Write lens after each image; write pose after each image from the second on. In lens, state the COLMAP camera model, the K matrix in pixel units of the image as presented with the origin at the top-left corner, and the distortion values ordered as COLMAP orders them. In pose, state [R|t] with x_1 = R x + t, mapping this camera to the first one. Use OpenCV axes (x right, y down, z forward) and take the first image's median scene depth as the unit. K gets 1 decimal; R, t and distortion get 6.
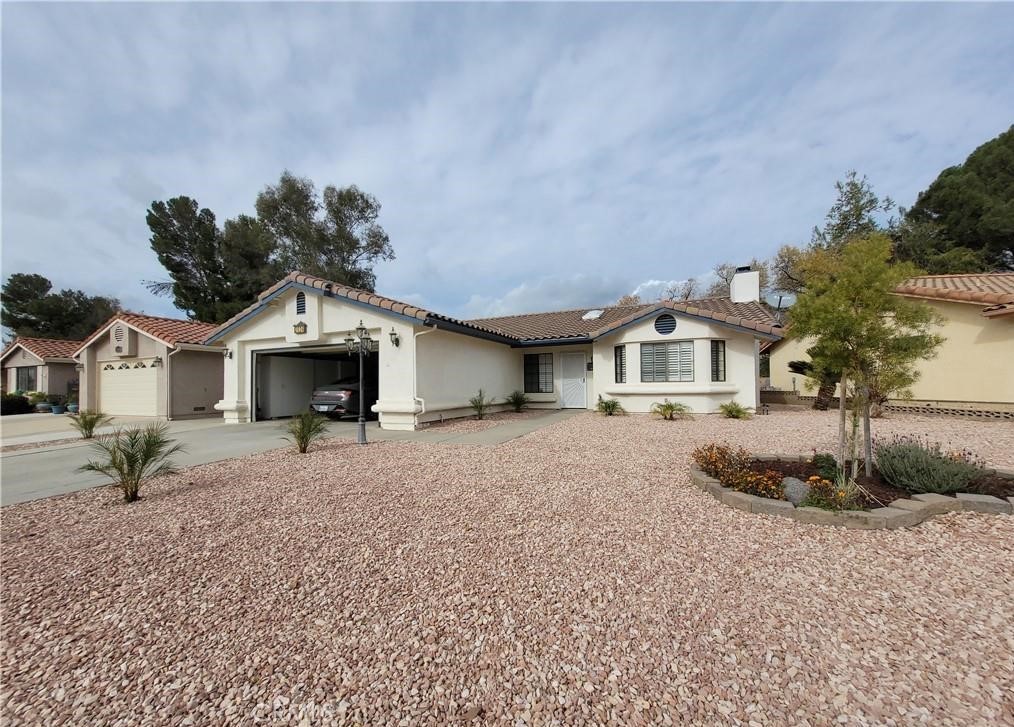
lens RADIAL K [[406.0, 0, 493.1], [0, 406.0, 375.1], [0, 0, 1]] dist [0.000848, -0.000177]
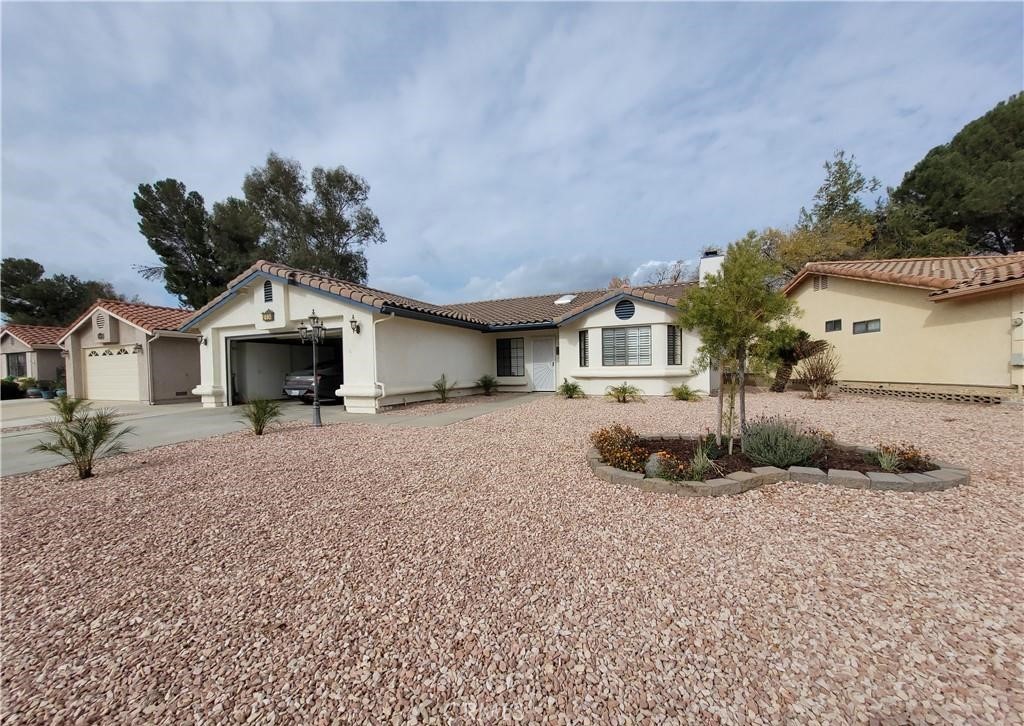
lens RADIAL K [[412.6, 0, 511.4], [0, 412.6, 379.5], [0, 0, 1]] dist [-0.000741, 0.000848]
pose [[0.999988, -0.004814, -0.001340, 0.105081], [0.004881, 0.998449, 0.055463, -0.006038], [0.001071, -0.055469, 0.998460, -0.042894]]
